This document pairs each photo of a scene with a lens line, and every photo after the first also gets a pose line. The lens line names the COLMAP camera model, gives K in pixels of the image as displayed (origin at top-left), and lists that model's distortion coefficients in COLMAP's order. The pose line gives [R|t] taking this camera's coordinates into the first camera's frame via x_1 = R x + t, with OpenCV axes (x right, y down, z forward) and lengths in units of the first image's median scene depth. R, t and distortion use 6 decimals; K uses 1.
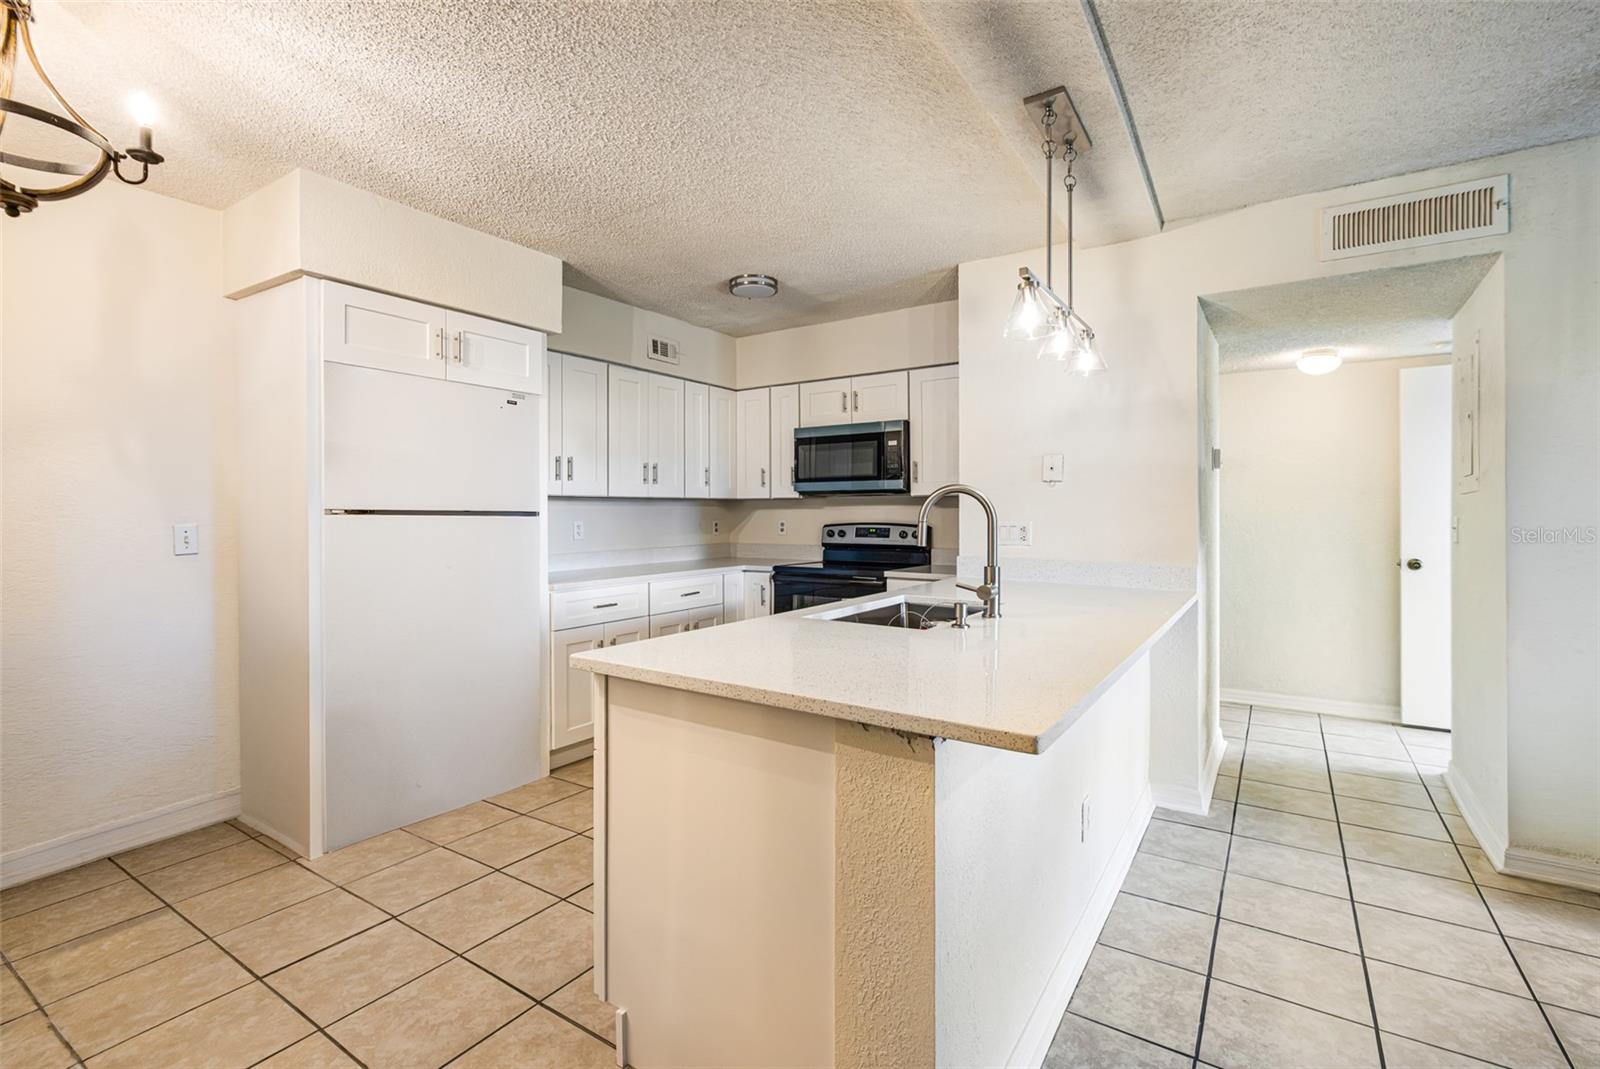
lens RADIAL K [[714.7, 0, 805.4], [0, 714.7, 513.6], [0, 0, 1]] dist [0.001471, -0.000108]
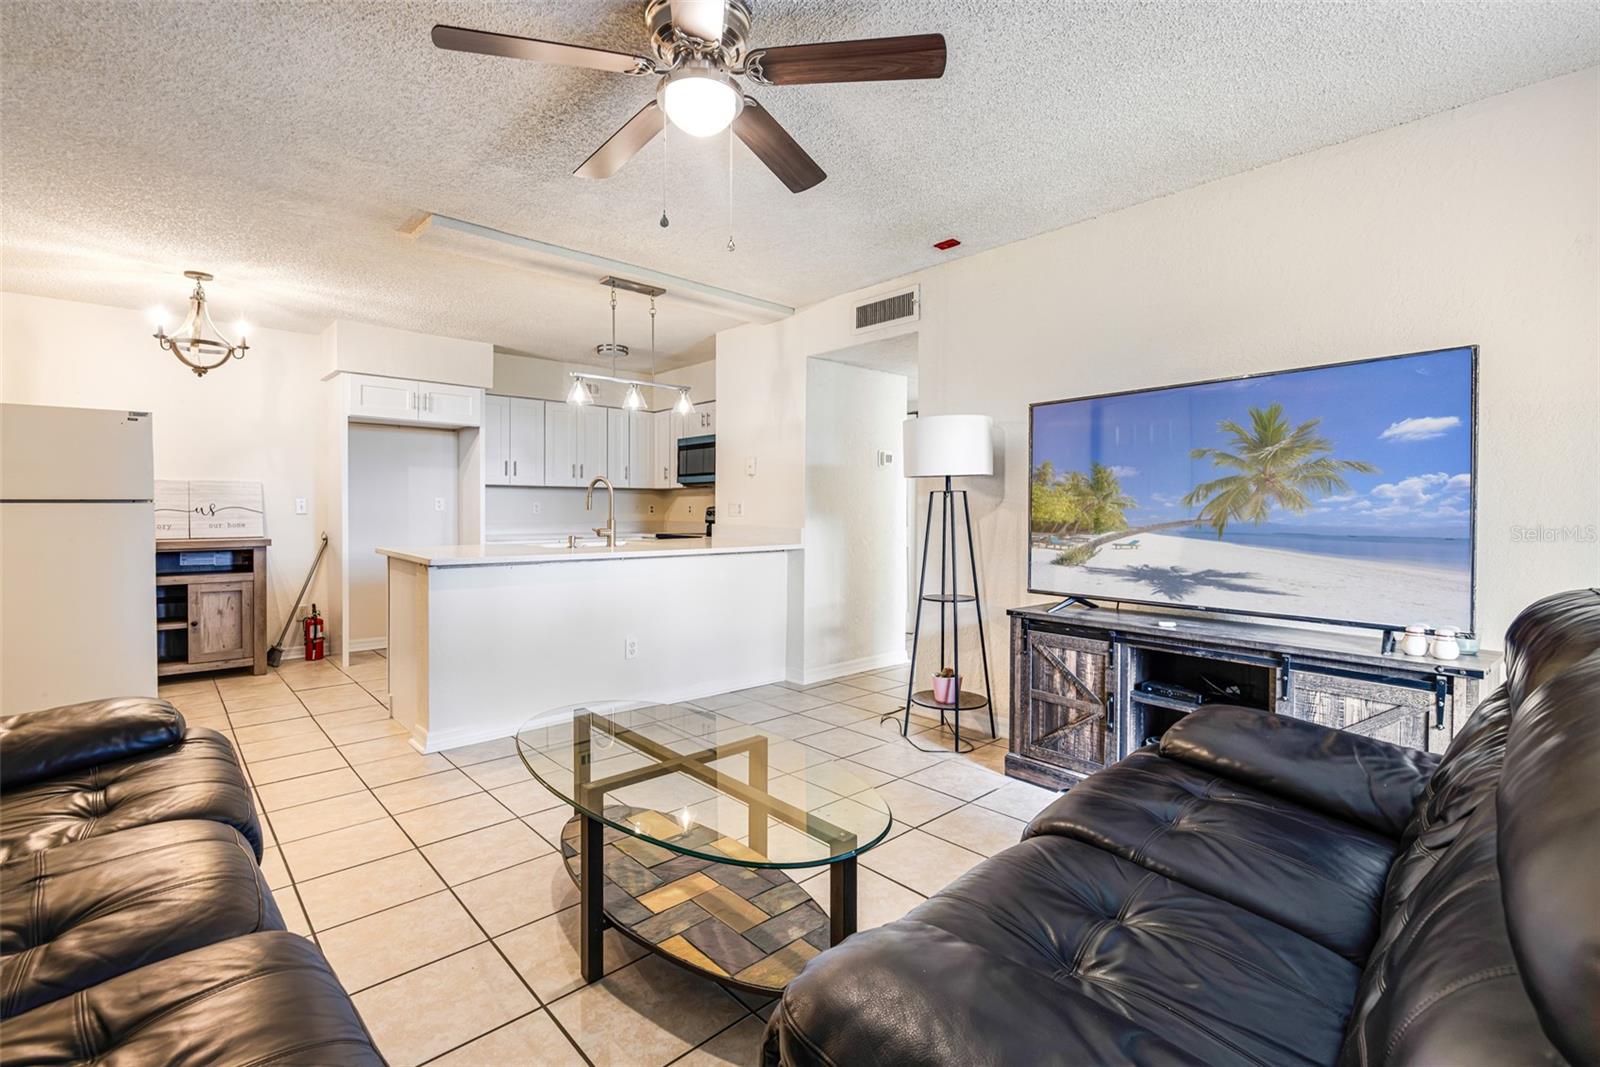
lens RADIAL K [[750.0, 0, 800.0], [0, 750.0, 533.5], [0, 0, 1]] dist [0.000159, 0.000006]
pose [[0.961644, 0.016792, -0.273787, 0.652821], [-0.008994, 0.999518, 0.029714, 0.023754], [0.274154, -0.026112, 0.961331, -0.392549]]
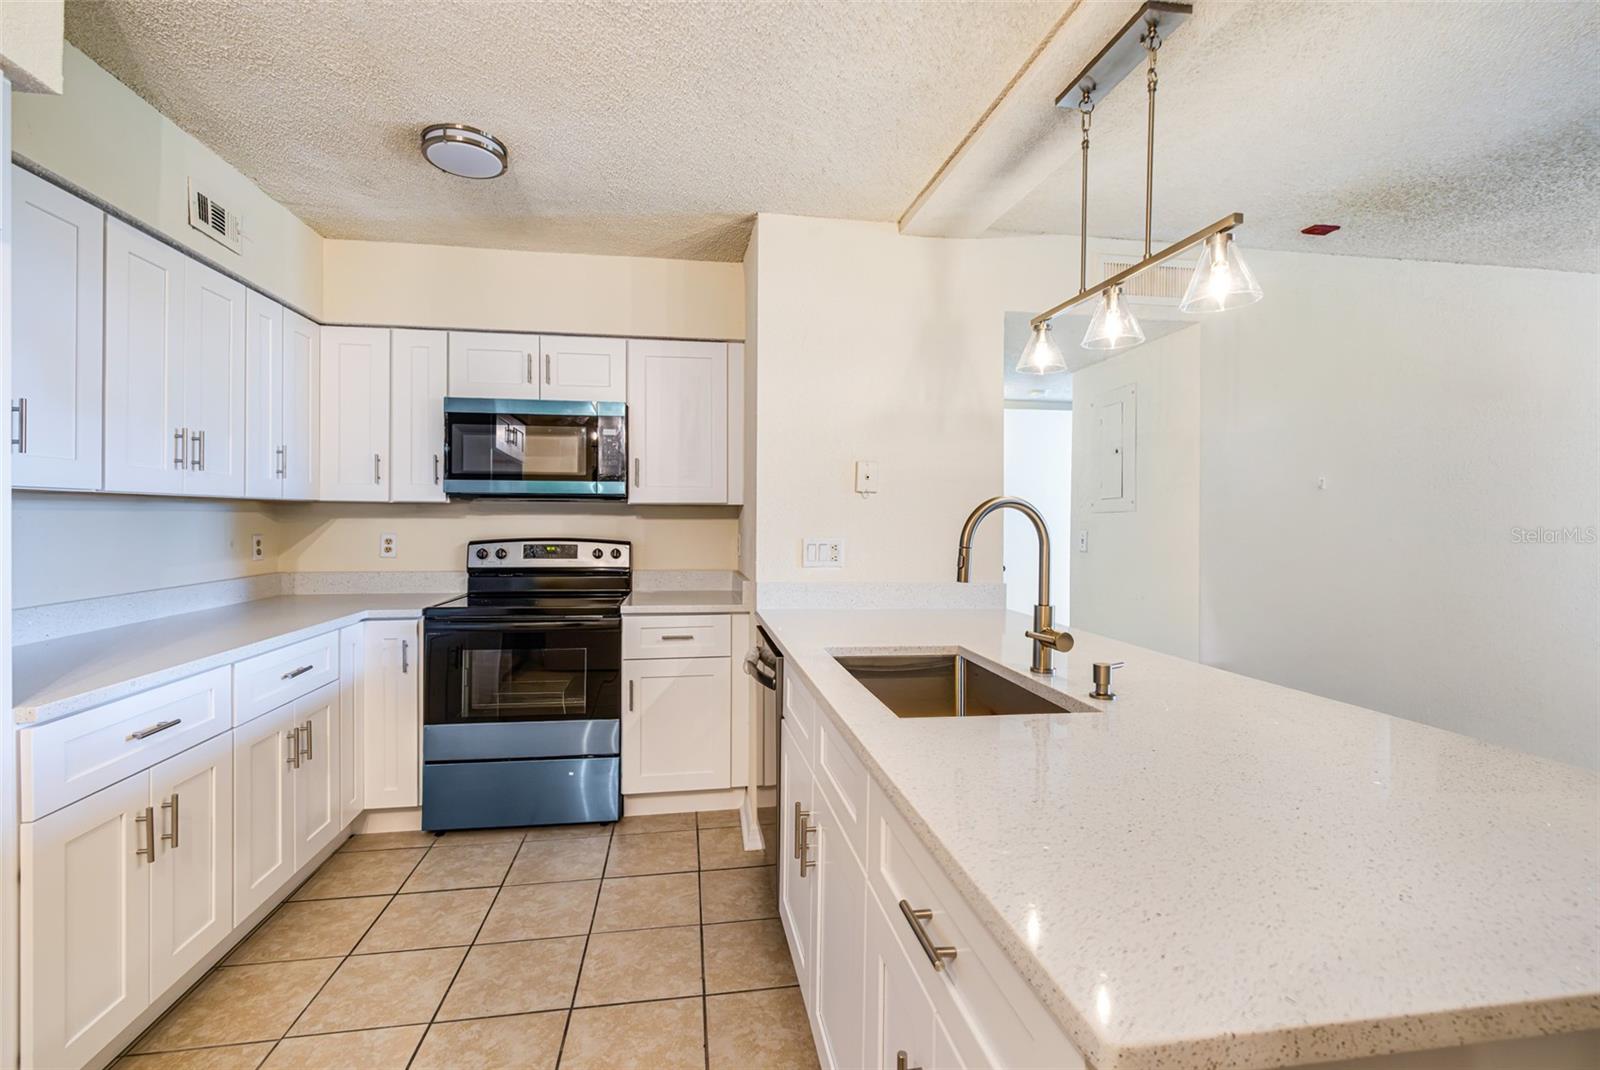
lens RADIAL K [[715.0, 0, 797.2], [0, 715.0, 524.9], [0, 0, 1]] dist [0.000007, -0.000102]
pose [[0.746996, 0.002578, 0.664823, -0.217004], [-0.006909, 0.999969, 0.003886, -0.005959], [-0.664792, -0.007497, 0.746991, 0.295778]]
